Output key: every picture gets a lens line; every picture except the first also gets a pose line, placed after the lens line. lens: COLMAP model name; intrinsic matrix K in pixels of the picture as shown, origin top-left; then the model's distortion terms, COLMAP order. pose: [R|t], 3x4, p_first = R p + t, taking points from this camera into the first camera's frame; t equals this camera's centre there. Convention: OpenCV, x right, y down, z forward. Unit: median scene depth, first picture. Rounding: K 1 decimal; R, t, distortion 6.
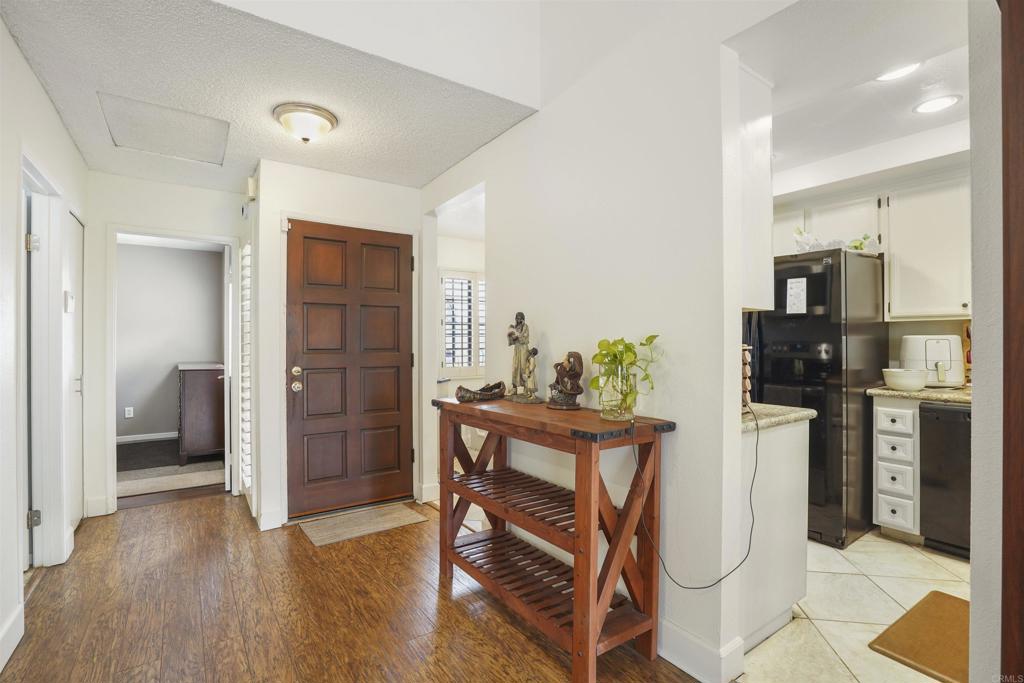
lens RADIAL K [[474.1, 0, 515.7], [0, 474.1, 335.0], [0, 0, 1]] dist [-0.011115, 0.001410]
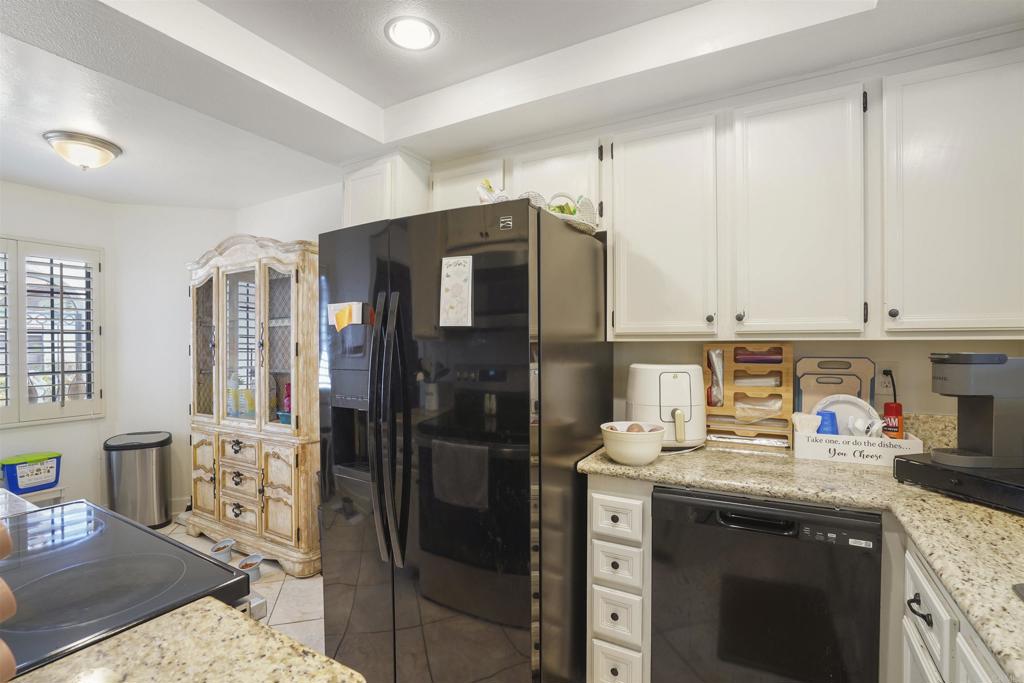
lens RADIAL K [[474.1, 0, 512.8], [0, 474.1, 345.1], [0, 0, 1]] dist [-0.011115, 0.001410]
pose [[0.906888, 0.002183, 0.421367, 0.433600], [-0.003553, 0.999991, 0.002467, -0.026982], [-0.421357, -0.003735, 0.906887, 0.515954]]
